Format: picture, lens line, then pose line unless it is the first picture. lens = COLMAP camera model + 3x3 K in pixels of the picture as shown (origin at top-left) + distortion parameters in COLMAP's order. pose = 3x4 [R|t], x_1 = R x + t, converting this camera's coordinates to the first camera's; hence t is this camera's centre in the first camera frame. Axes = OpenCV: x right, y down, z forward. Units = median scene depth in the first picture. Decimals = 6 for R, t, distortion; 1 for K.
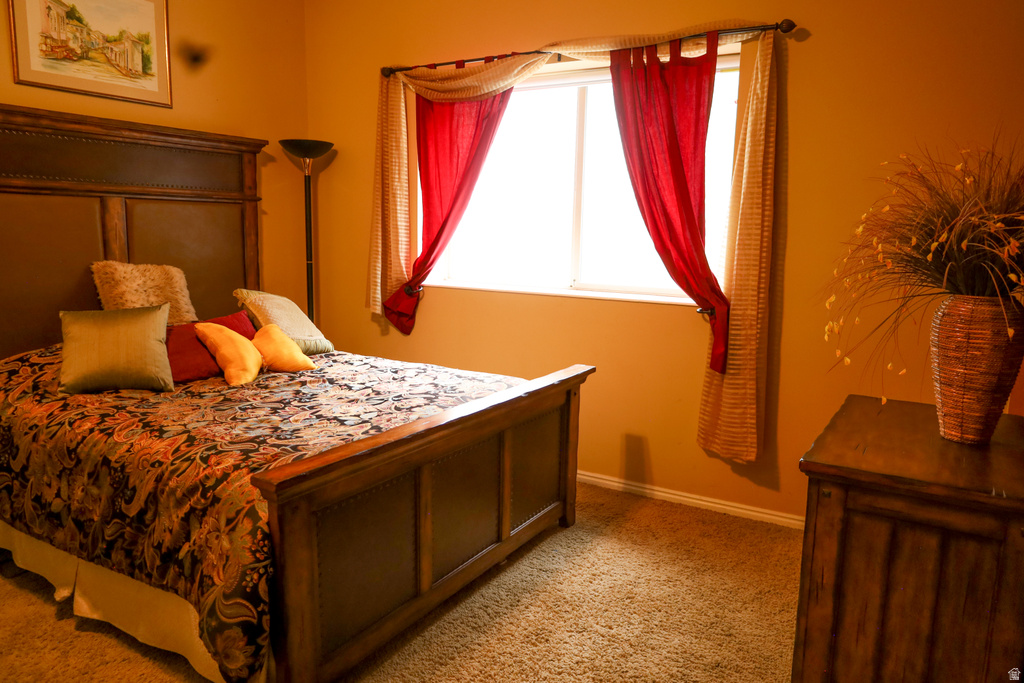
lens RADIAL K [[707.3, 0, 512.0], [0, 707.3, 341.5], [0, 0, 1]] dist [-0.000221, 0.001472]
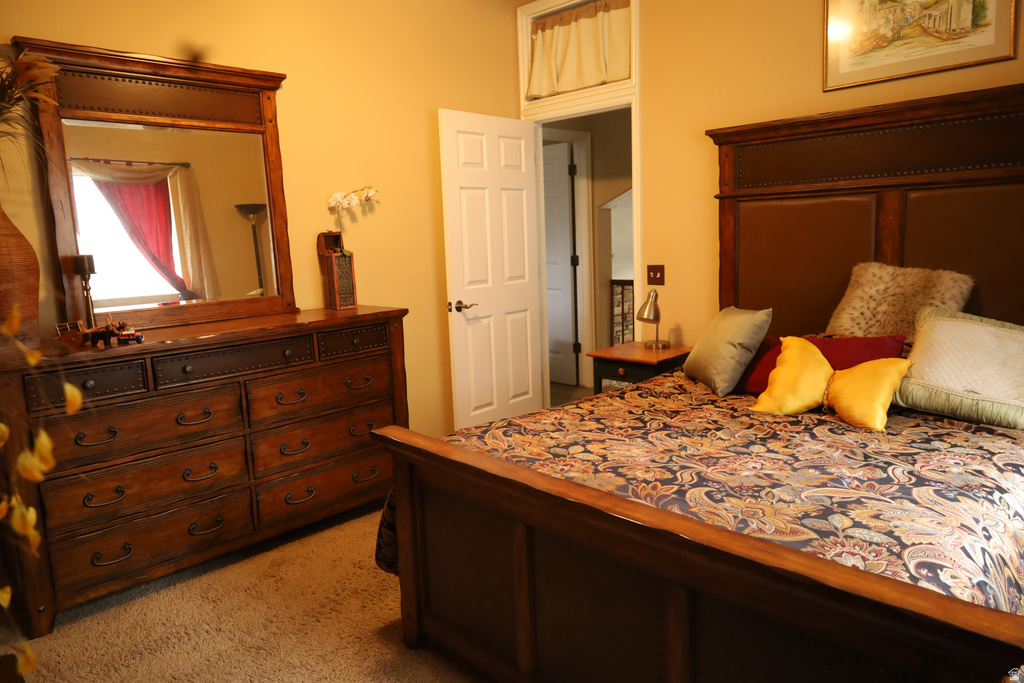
lens RADIAL K [[684.7, 0, 512.0], [0, 684.7, 341.5], [0, 0, 1]] dist [0.000679, -0.001269]
pose [[-0.256443, 0.143265, -0.955883, 0.429892], [-0.119668, 0.976639, 0.178480, -0.121358], [0.959123, 0.160159, -0.233308, 0.808999]]
